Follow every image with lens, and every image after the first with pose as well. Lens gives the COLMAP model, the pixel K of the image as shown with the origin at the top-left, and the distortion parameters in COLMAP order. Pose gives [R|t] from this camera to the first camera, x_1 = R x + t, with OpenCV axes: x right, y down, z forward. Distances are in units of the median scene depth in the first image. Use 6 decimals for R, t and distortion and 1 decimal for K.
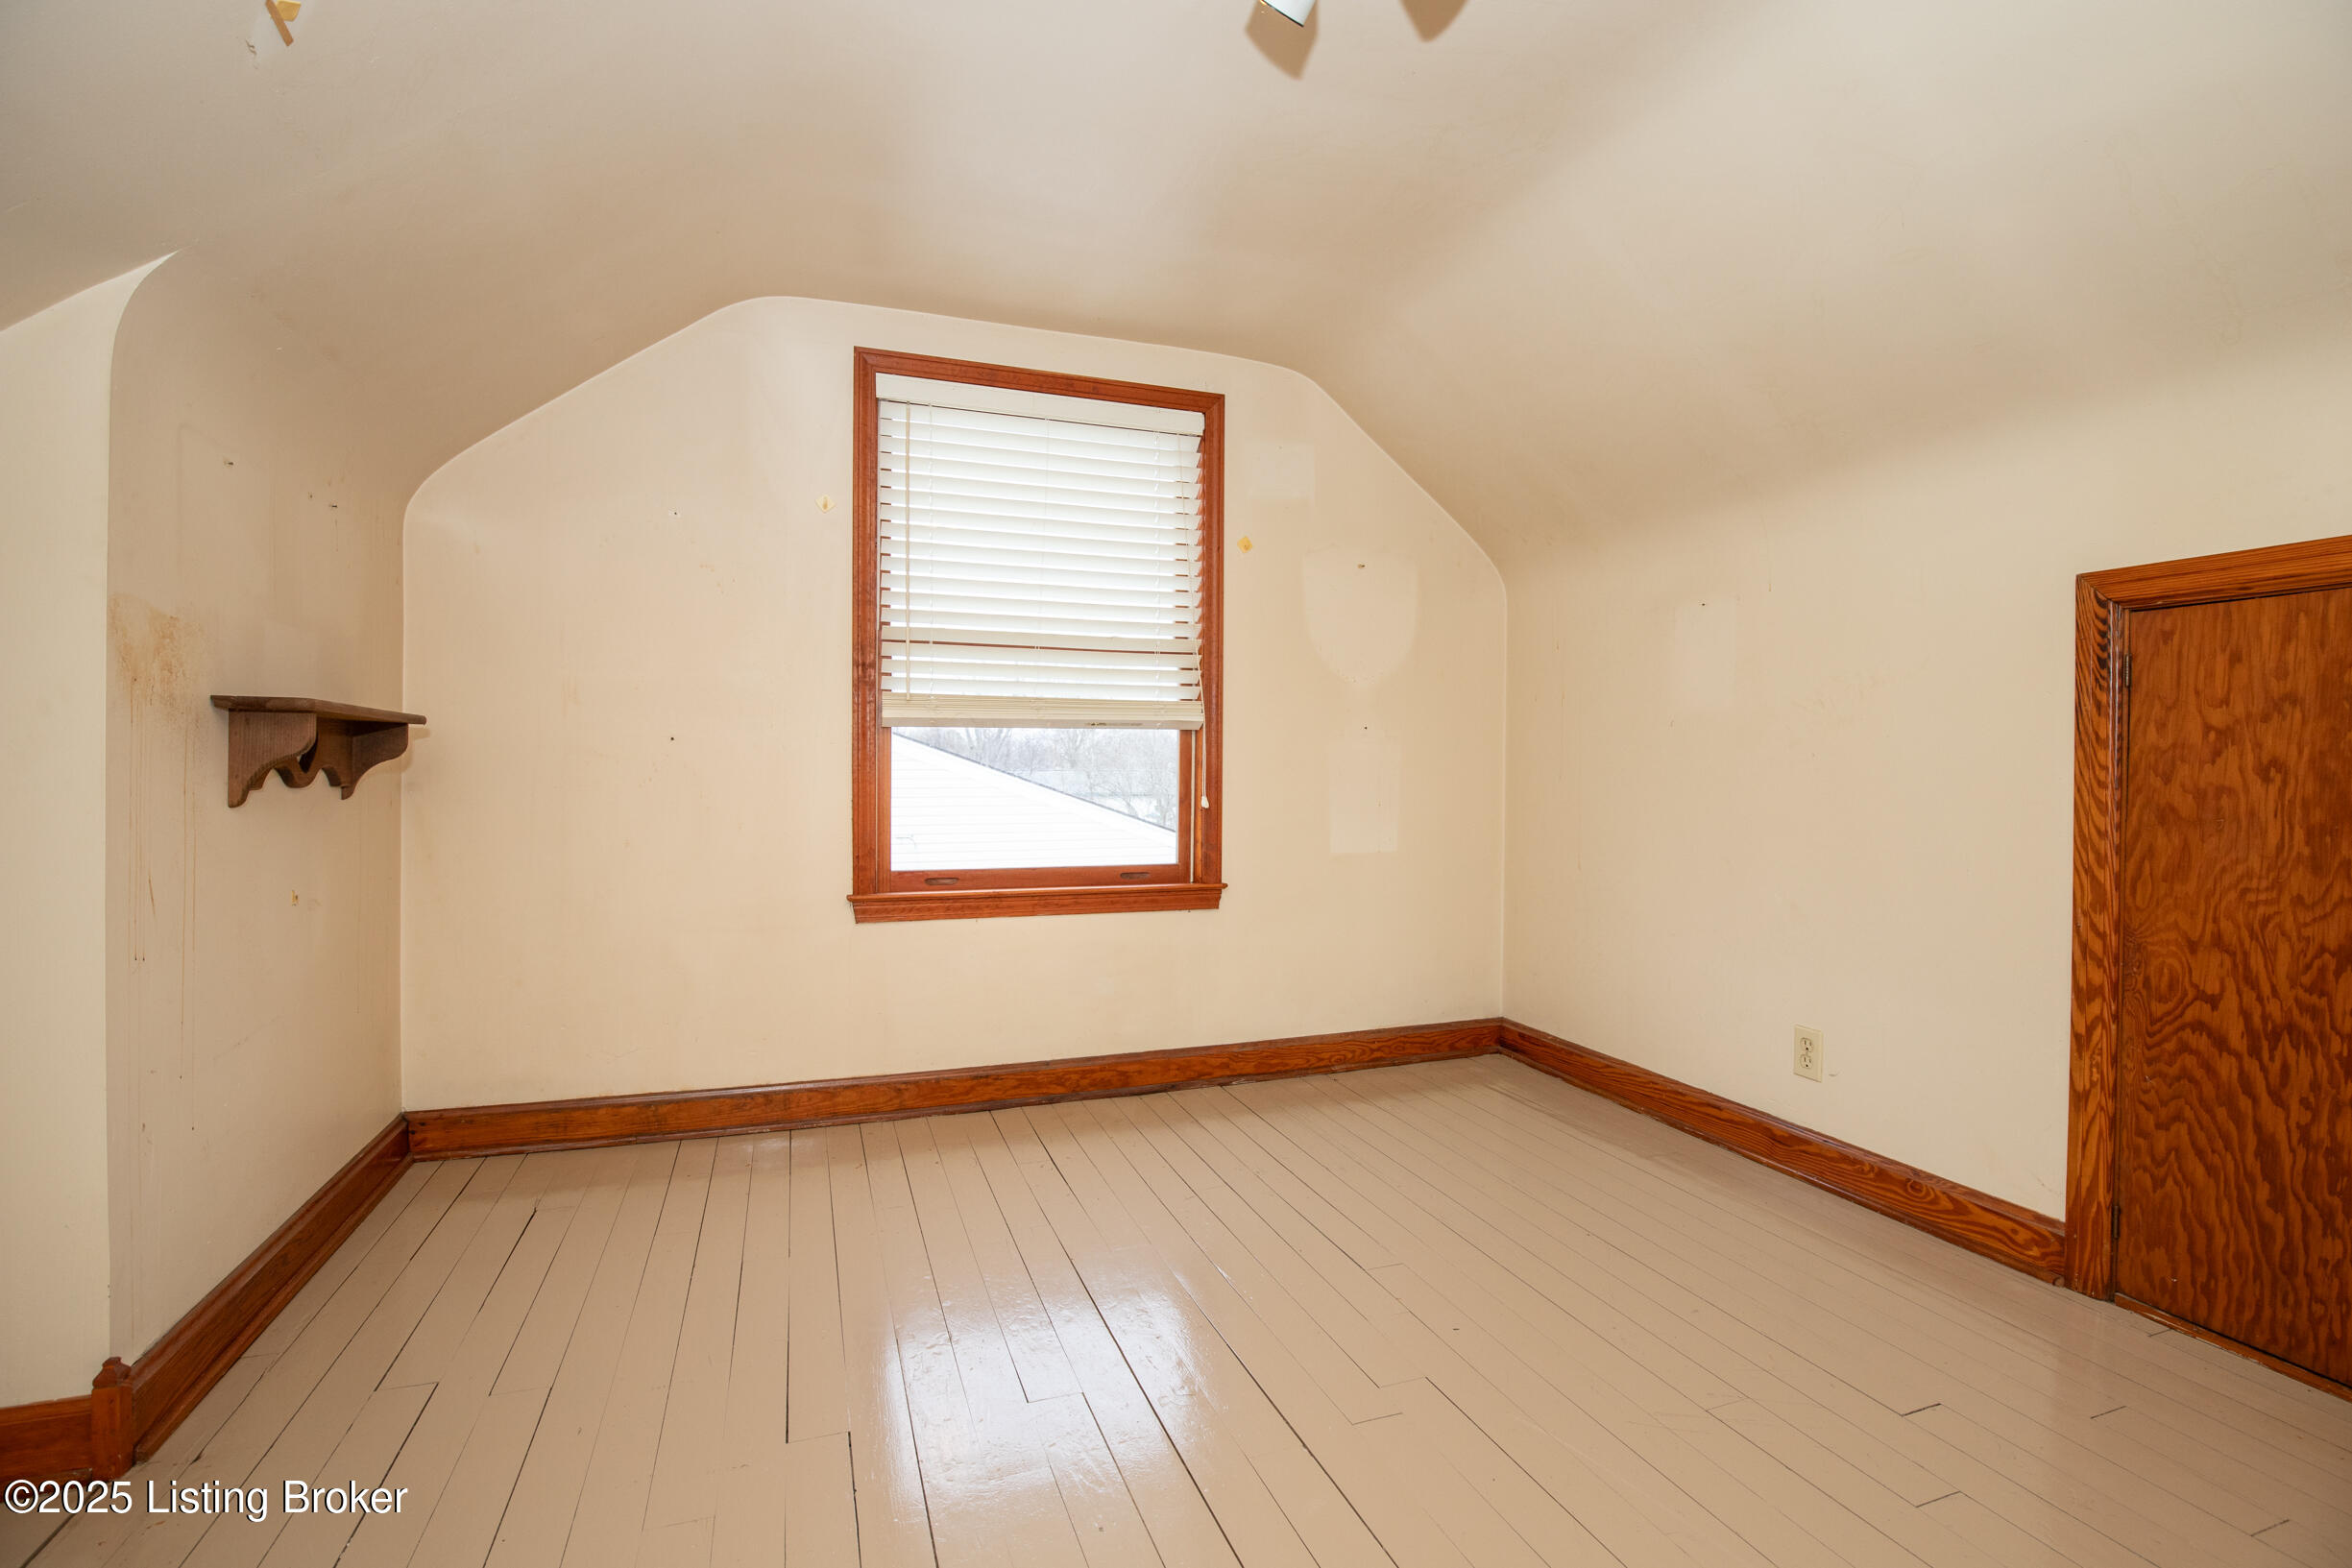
lens RADIAL K [[1074.0, 0, 1138.7], [0, 1074.0, 790.9], [0, 0, 1]] dist [-0.032715, 0.003706]
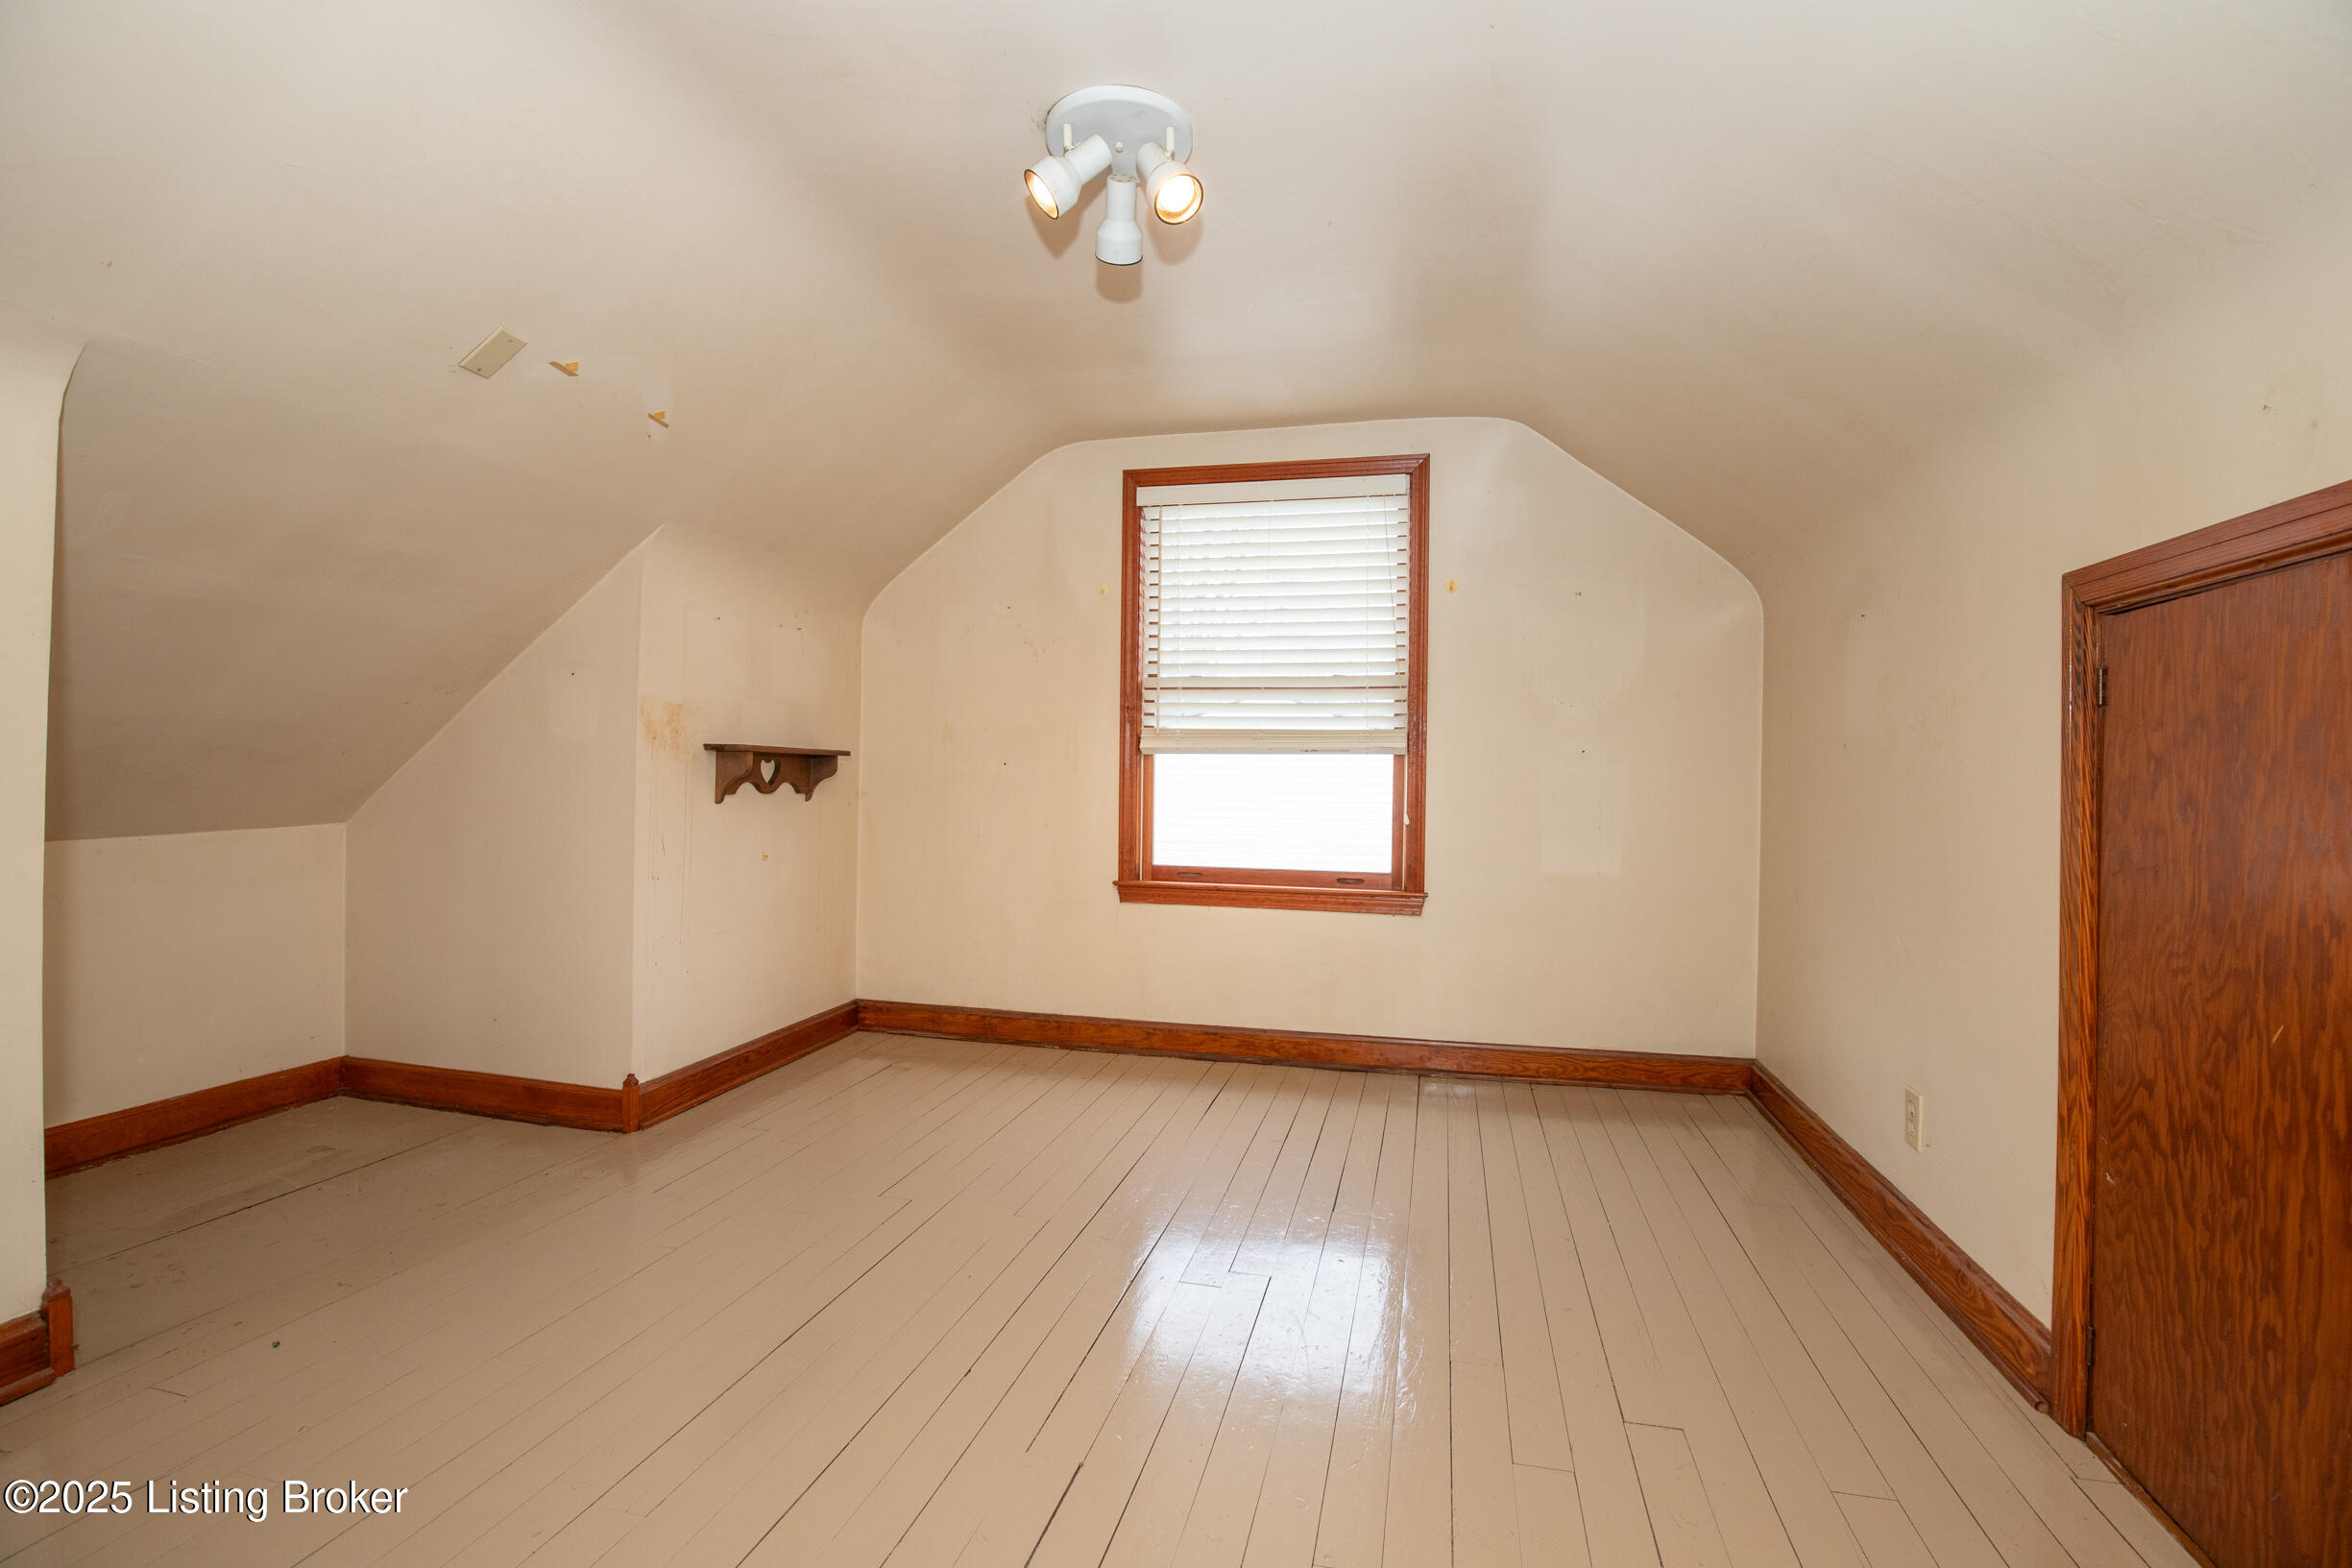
lens RADIAL K [[1074.0, 0, 1173.7], [0, 1074.0, 793.7], [0, 0, 1]] dist [-0.032715, 0.003706]
pose [[0.831239, 0.015055, -0.555711, 0.697344], [-0.021636, 0.999752, -0.005278, -0.007489], [0.555494, 0.016410, 0.831359, -0.096961]]
